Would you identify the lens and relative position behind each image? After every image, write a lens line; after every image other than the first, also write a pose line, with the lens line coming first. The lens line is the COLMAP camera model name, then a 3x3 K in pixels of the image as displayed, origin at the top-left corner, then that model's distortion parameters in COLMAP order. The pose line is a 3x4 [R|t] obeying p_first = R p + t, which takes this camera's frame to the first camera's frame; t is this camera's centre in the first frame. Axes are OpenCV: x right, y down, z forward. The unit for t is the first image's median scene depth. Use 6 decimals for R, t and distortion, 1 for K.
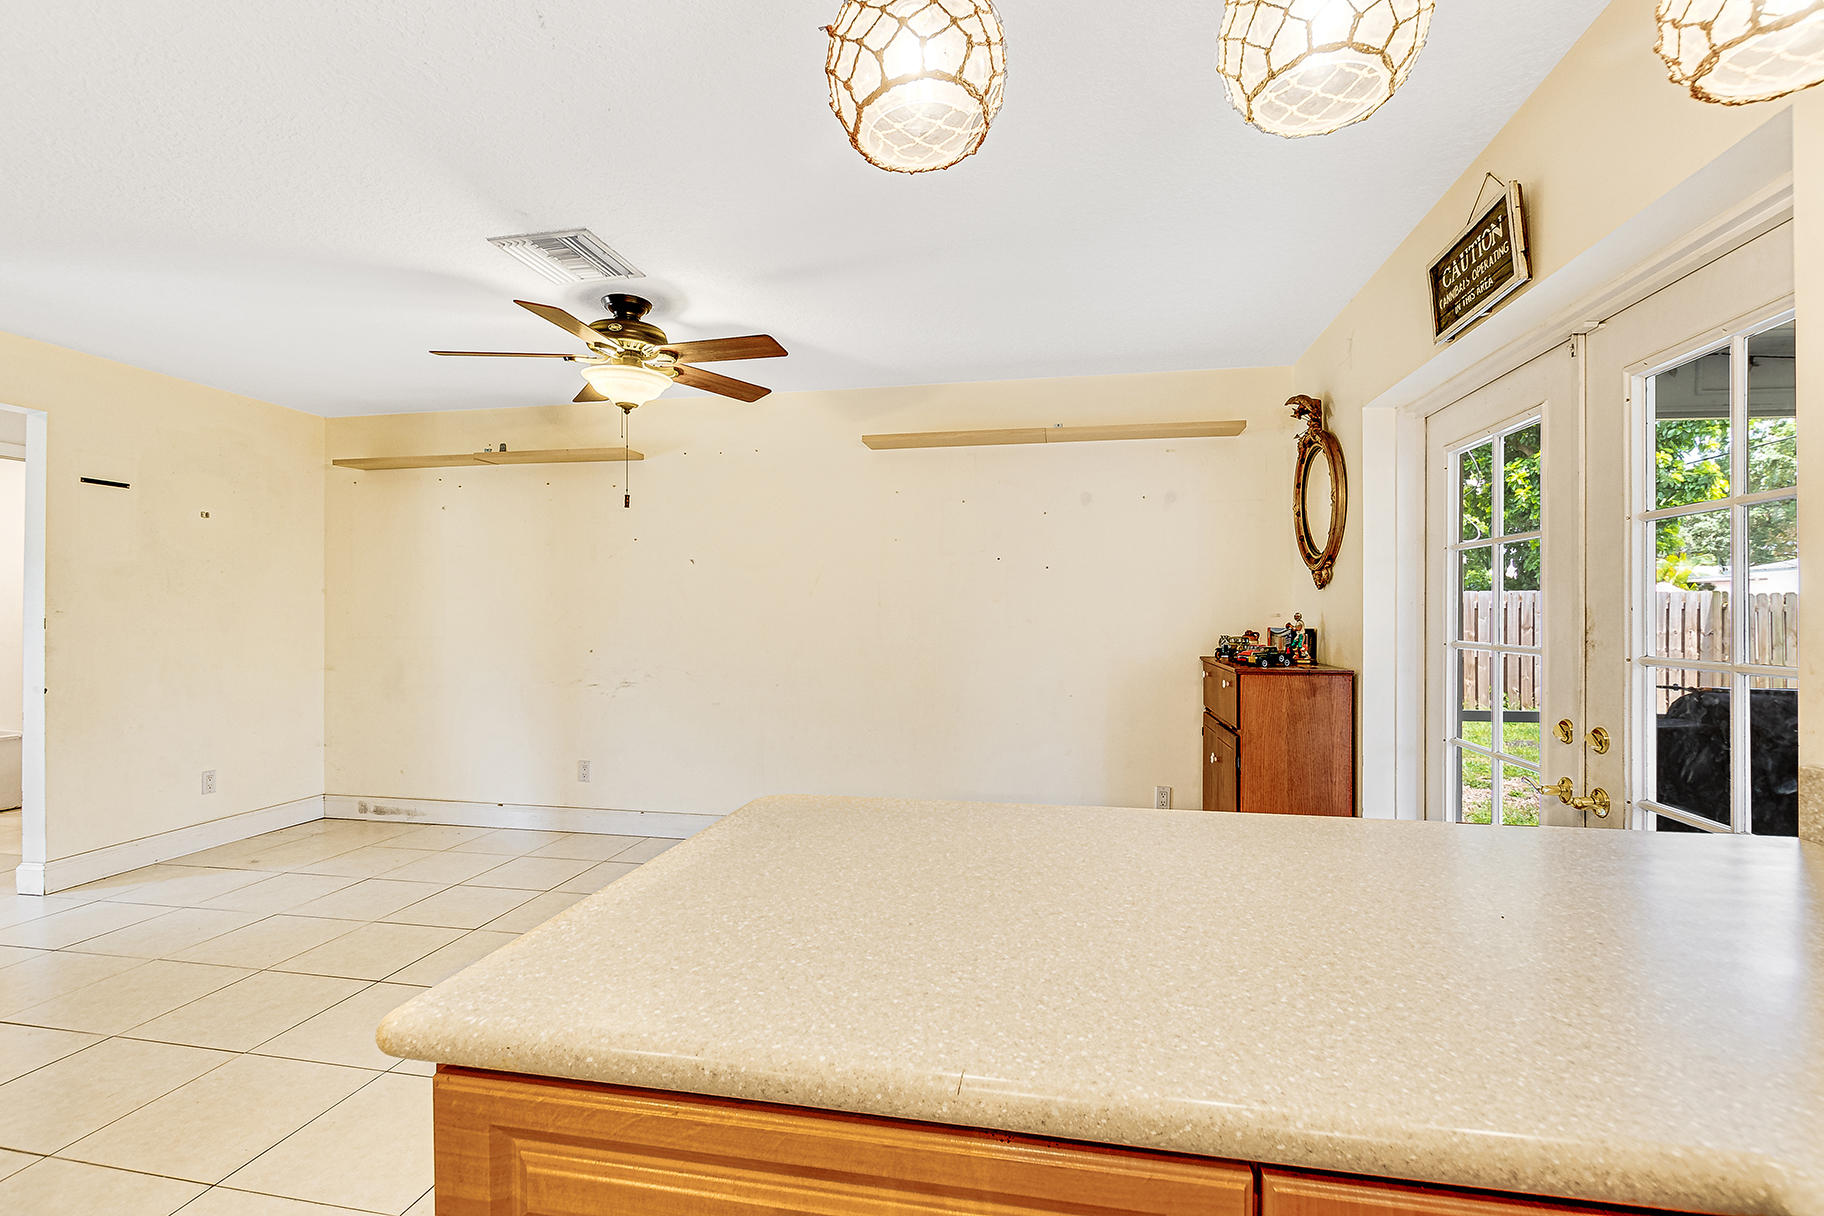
lens RADIAL K [[838.1, 0, 914.3], [0, 838.1, 607.7], [0, 0, 1]] dist [-0.003899, -0.000196]
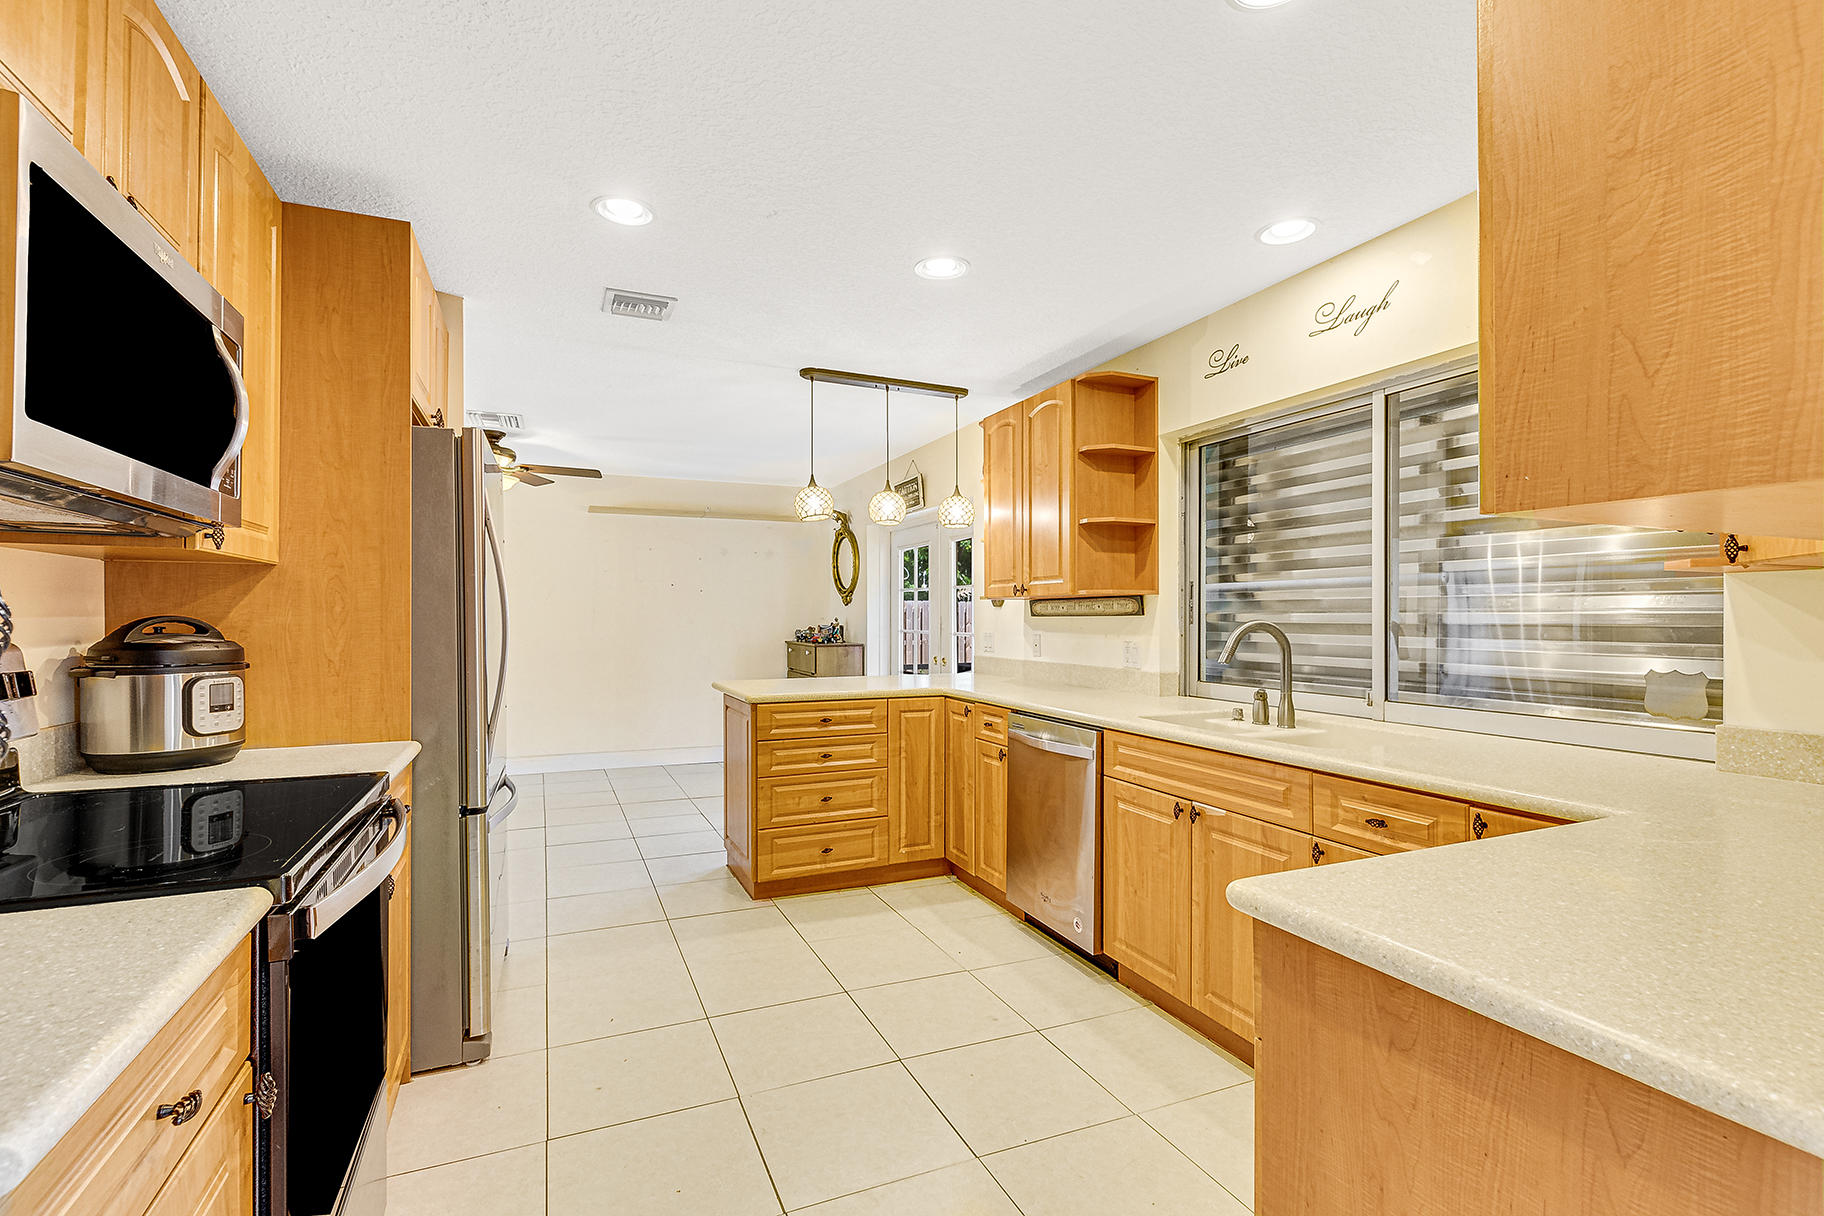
lens RADIAL K [[838.1, 0, 909.0], [0, 838.1, 607.2], [0, 0, 1]] dist [-0.003899, -0.000196]
pose [[0.824318, 0.007256, 0.566080, -0.552155], [-0.006125, 0.999974, -0.003899, -0.012304], [-0.566093, -0.000254, 0.824341, -0.784477]]
